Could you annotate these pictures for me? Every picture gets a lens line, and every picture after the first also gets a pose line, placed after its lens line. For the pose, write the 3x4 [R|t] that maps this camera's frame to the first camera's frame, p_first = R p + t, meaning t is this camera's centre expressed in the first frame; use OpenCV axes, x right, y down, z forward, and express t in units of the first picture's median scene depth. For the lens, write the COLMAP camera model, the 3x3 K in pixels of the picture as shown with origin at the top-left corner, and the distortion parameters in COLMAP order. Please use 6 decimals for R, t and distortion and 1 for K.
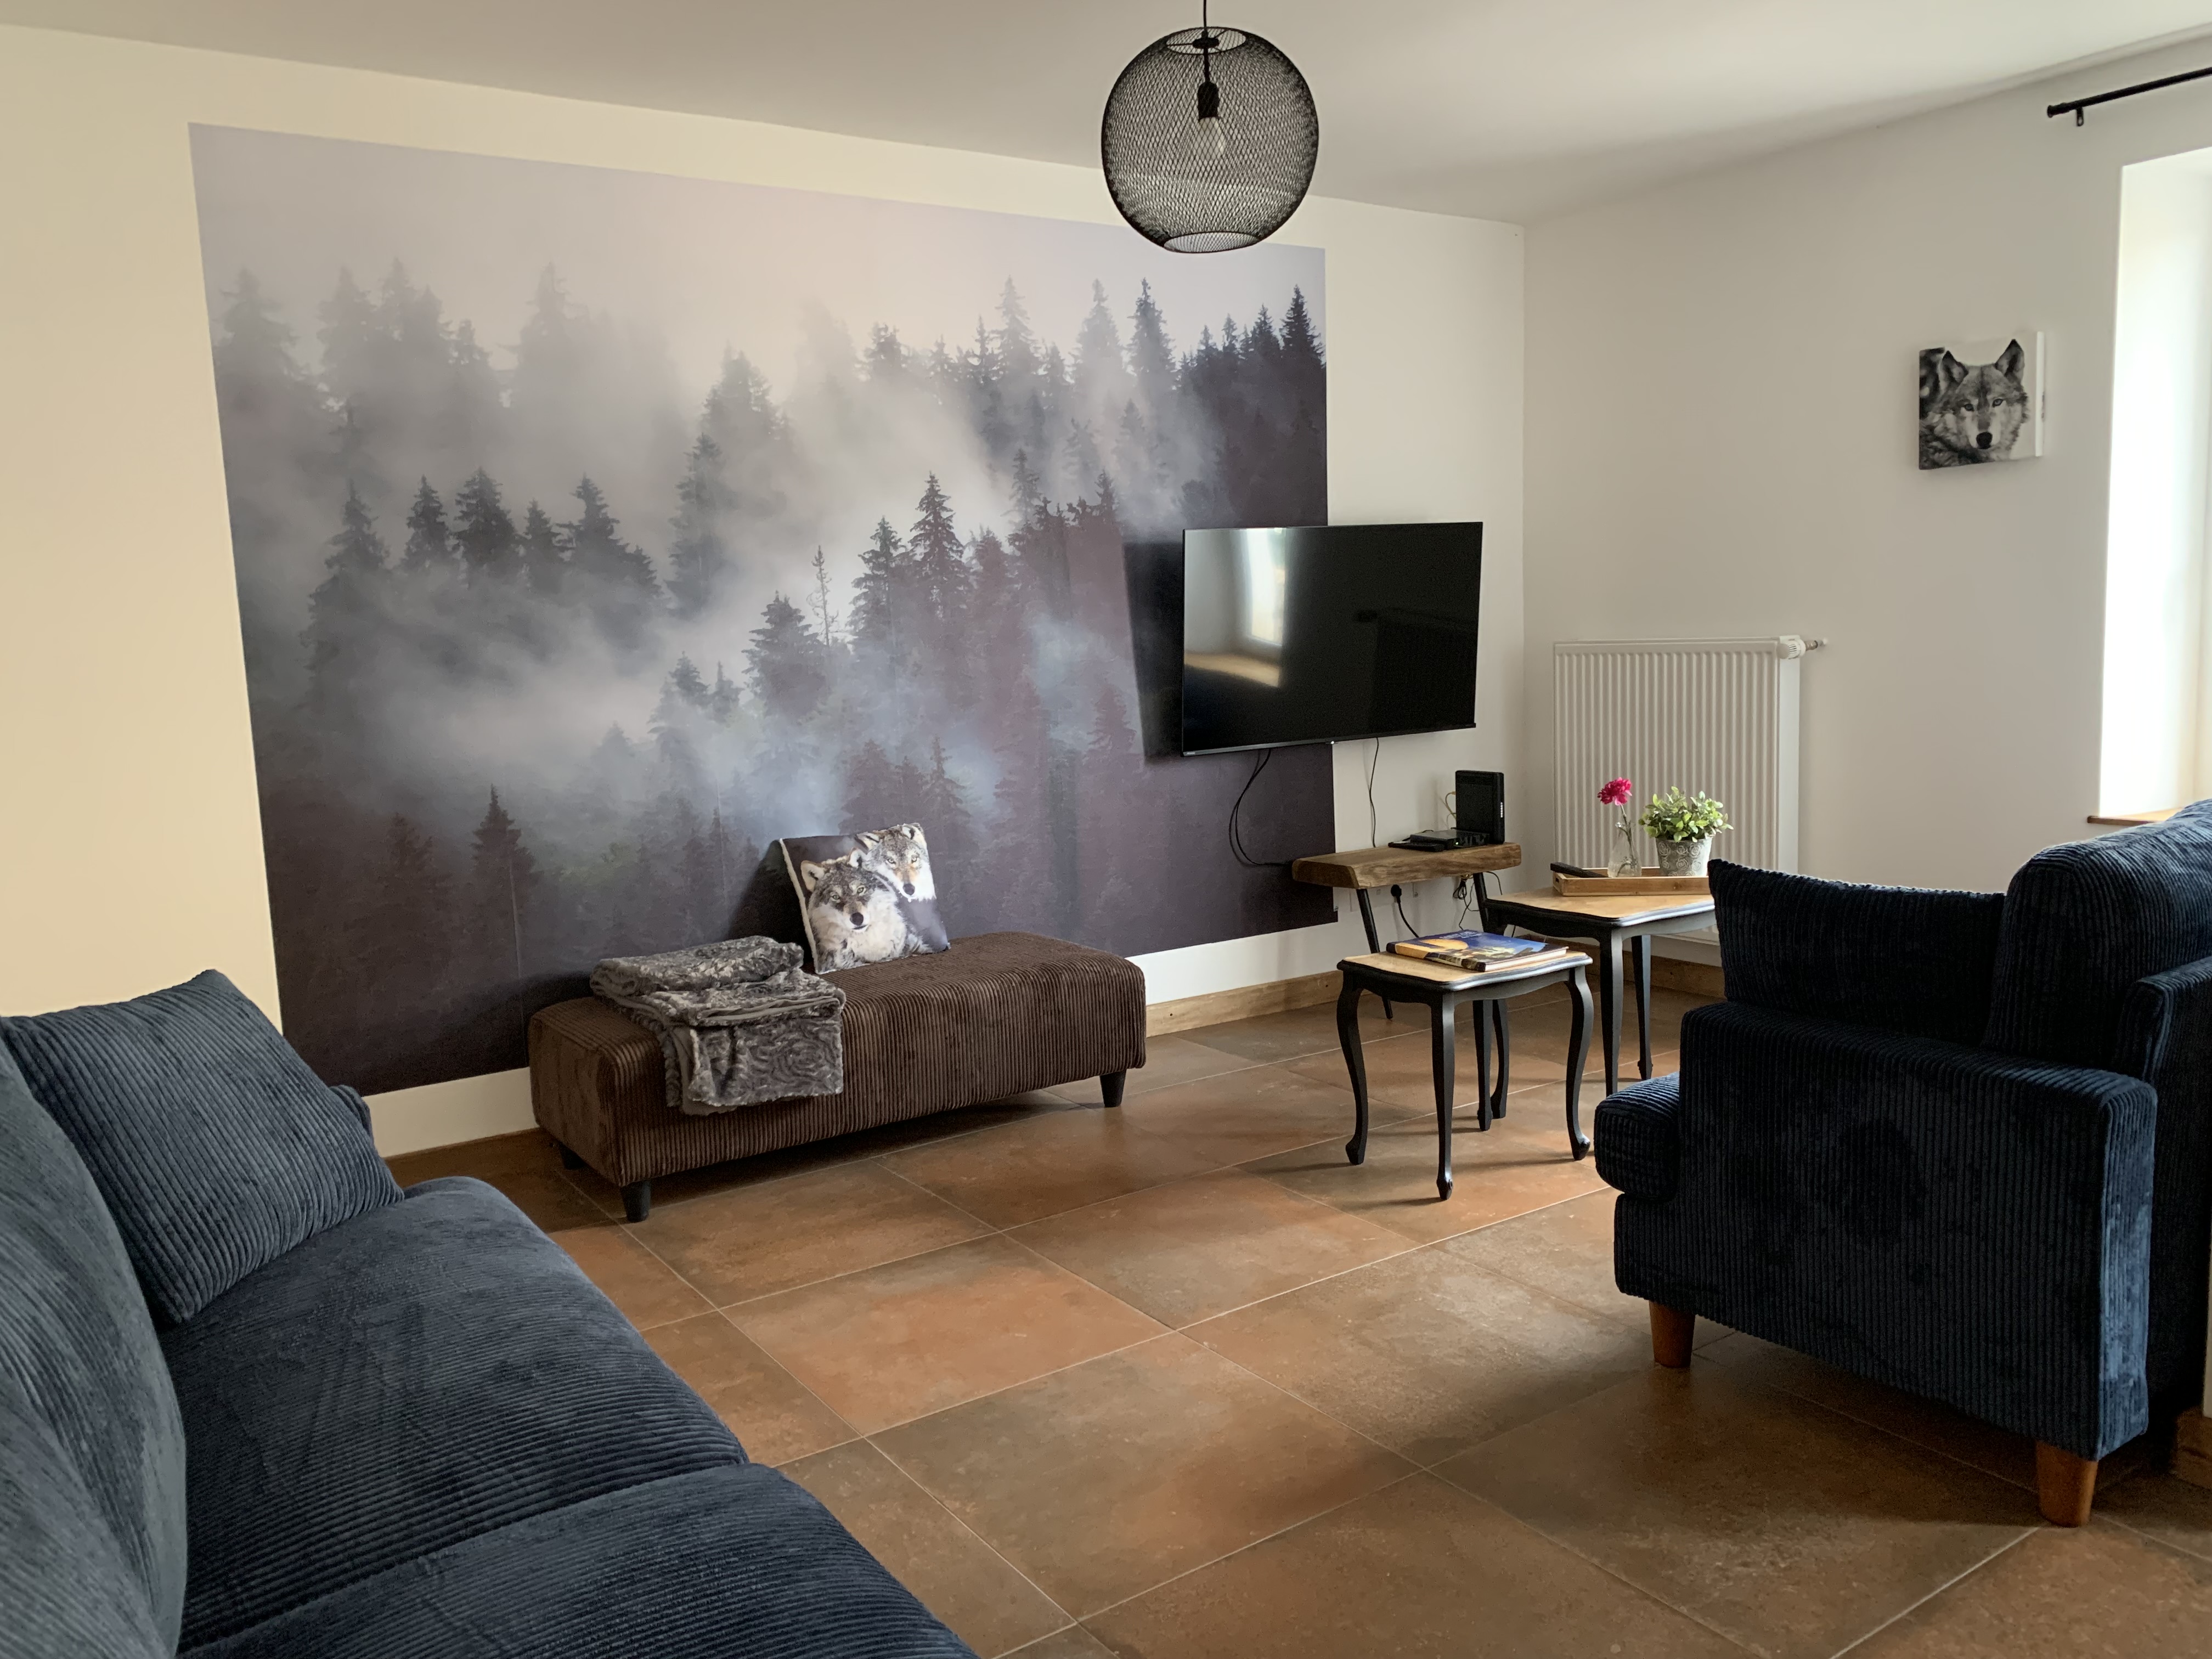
lens RADIAL K [[1681.1, 0, 1106.0], [0, 1681.1, 829.5], [0, 0, 1]] dist [-0.000844, 0.000241]
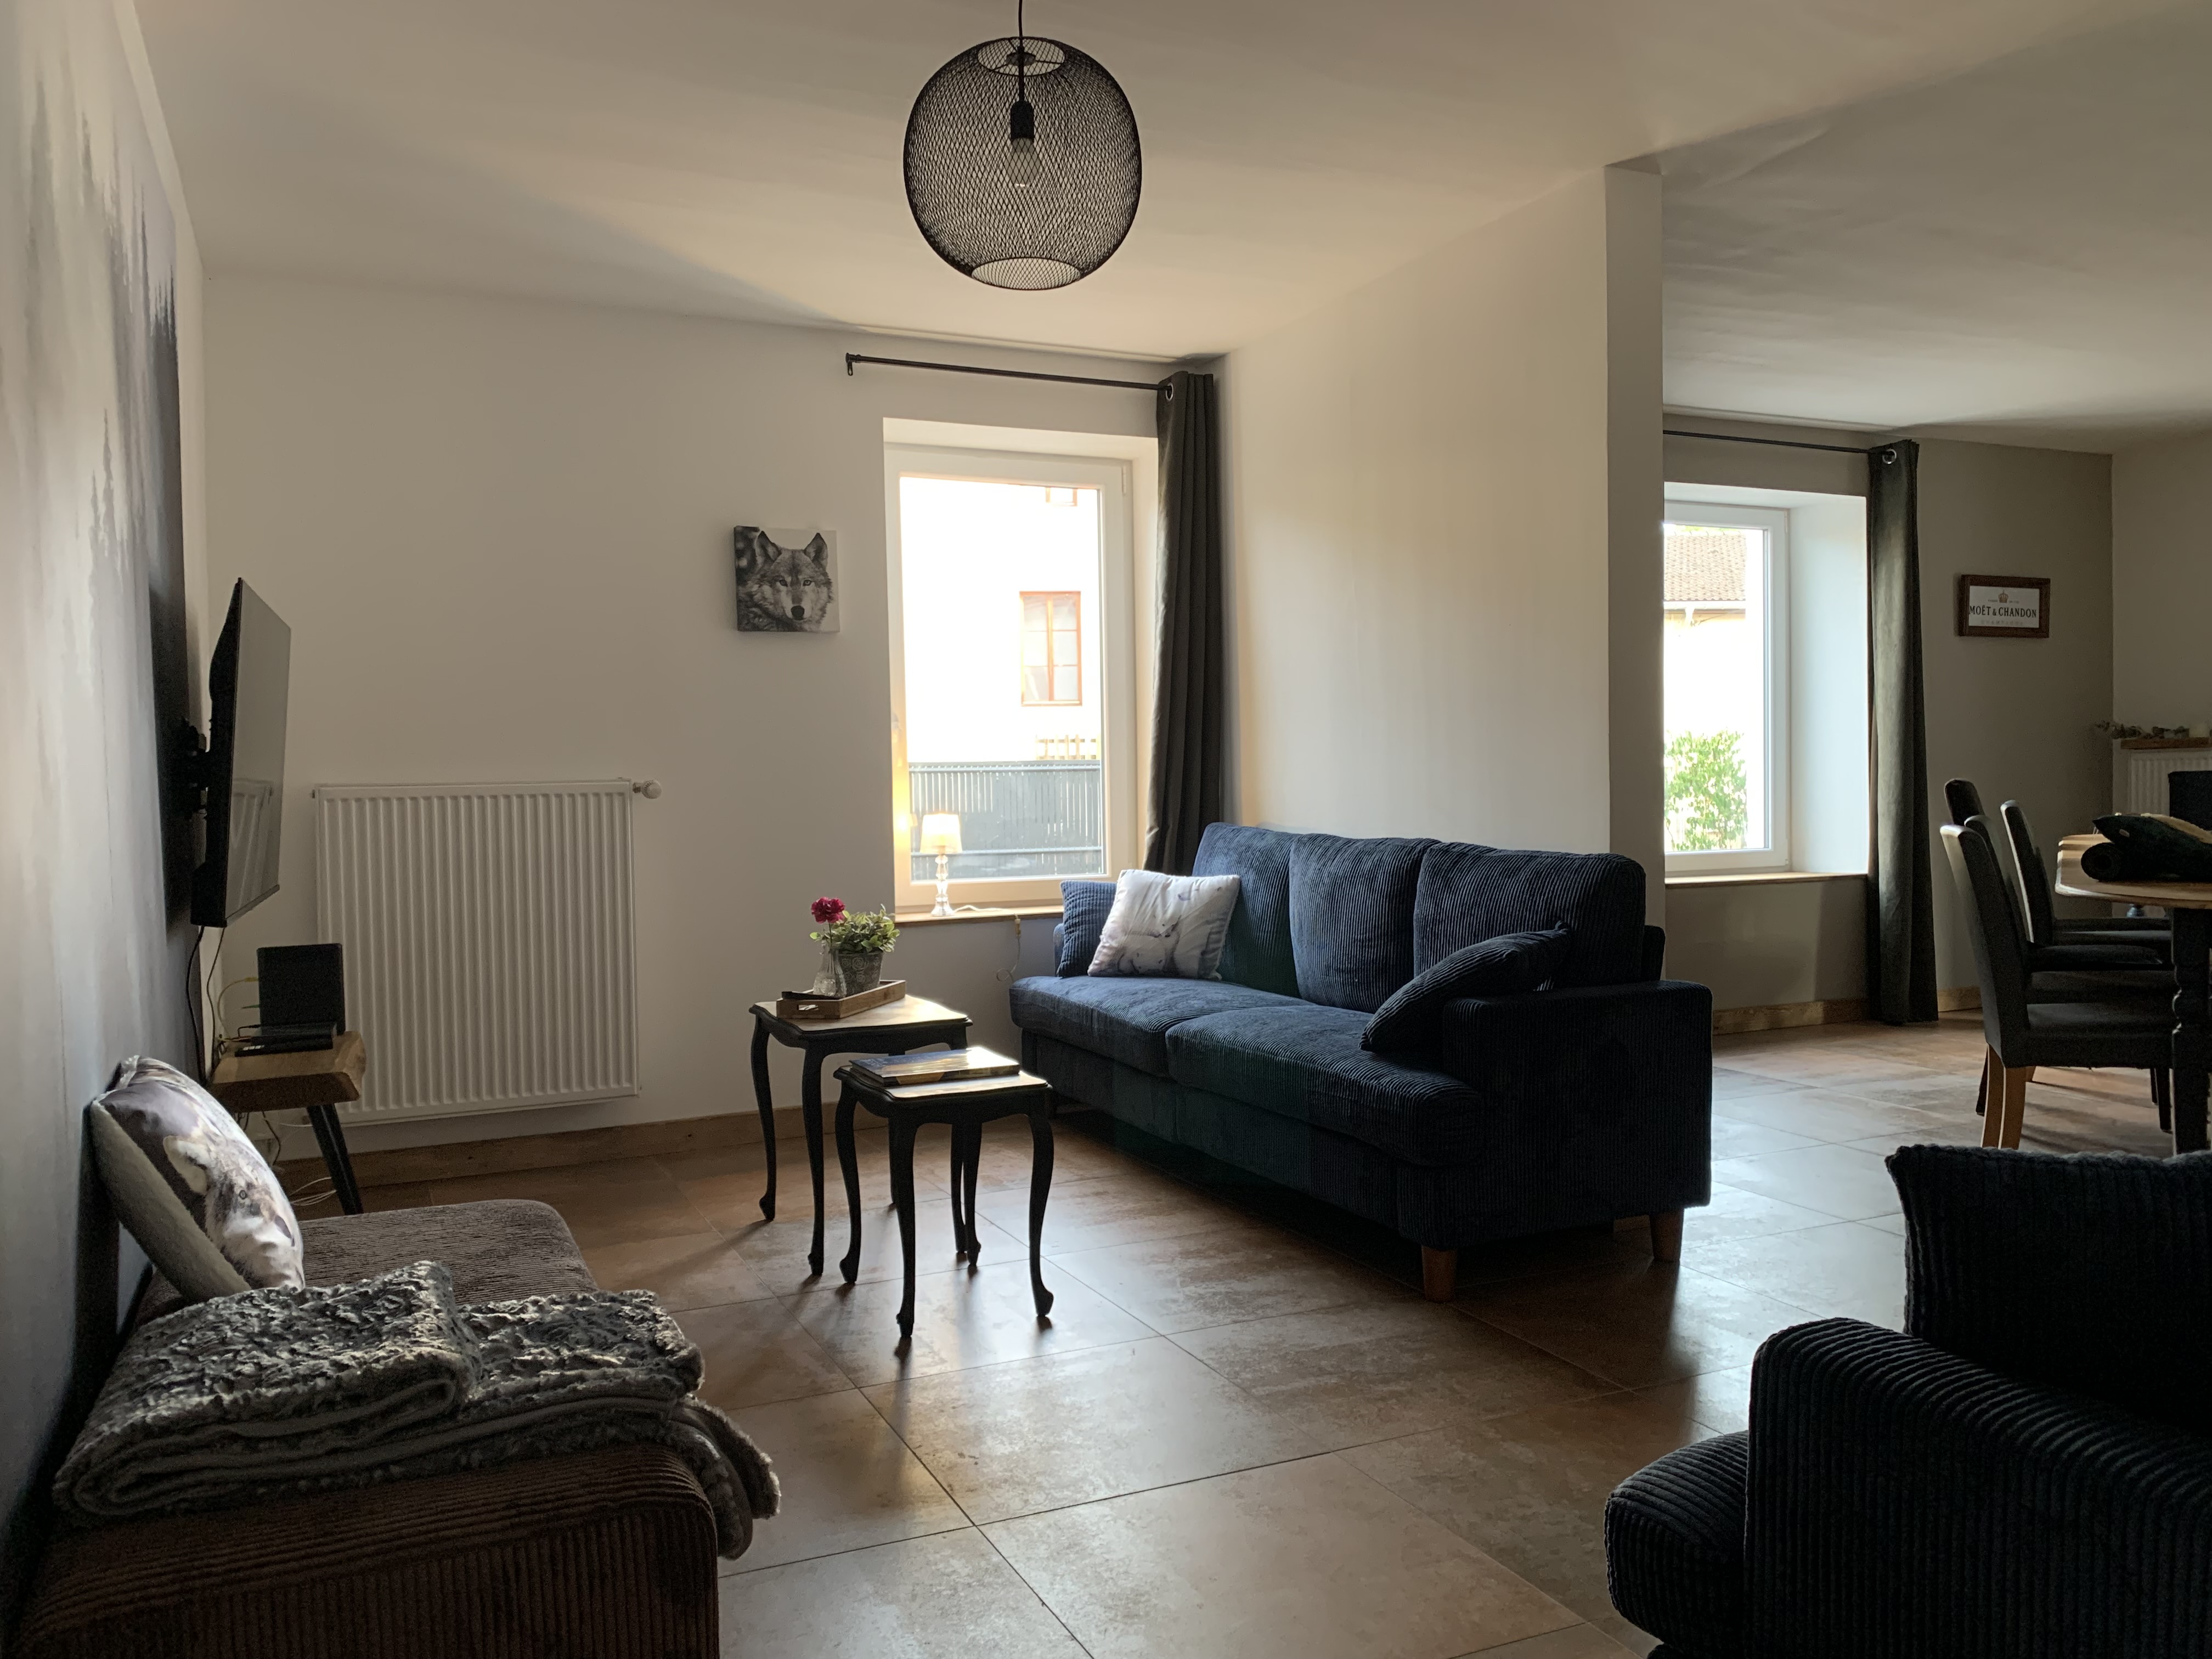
lens RADIAL K [[1681.1, 0, 1106.0], [0, 1681.1, 829.5], [0, 0, 1]] dist [-0.000844, 0.000241]
pose [[0.157582, 0.010759, 0.987447, -0.592356], [0.136562, 0.990096, -0.032581, -0.015055], [-0.978018, 0.139982, 0.154552, 0.628040]]
